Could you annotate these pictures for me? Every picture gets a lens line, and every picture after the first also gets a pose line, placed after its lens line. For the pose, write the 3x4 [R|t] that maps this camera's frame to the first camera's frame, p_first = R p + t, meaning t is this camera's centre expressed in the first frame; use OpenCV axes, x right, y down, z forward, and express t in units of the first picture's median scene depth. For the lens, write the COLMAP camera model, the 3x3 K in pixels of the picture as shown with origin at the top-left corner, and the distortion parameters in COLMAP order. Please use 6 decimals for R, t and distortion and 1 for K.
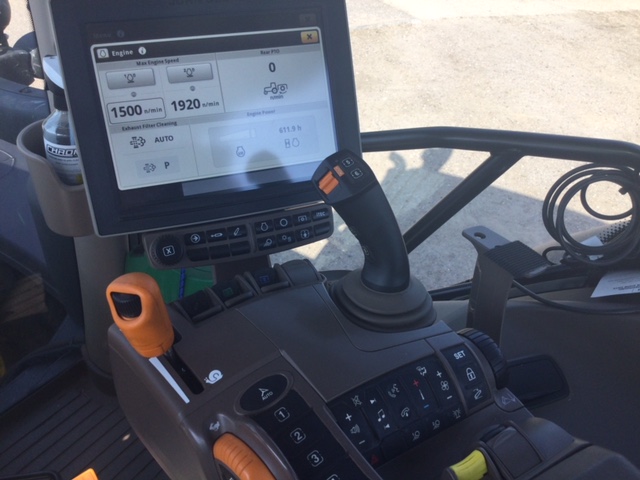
lens RADIAL K [[612.6, 0, 324.9], [0, 612.6, 237.1], [0, 0, 1]] dist [0.017229, 0.000000]
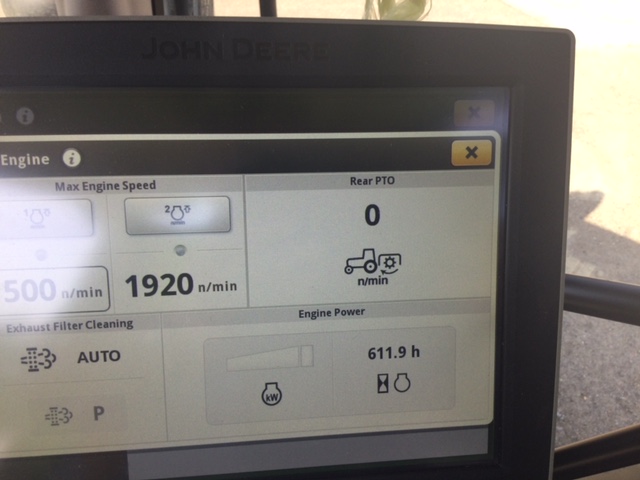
lens RADIAL K [[612.6, 0, 316.3], [0, 612.6, 244.6], [0, 0, 1]] dist [0.017229, 0.000000]
pose [[0.967082, 0.151560, -0.204406, -0.034158], [-0.152693, 0.988220, 0.010312, -0.262335], [0.203561, 0.021239, 0.978832, 0.589341]]
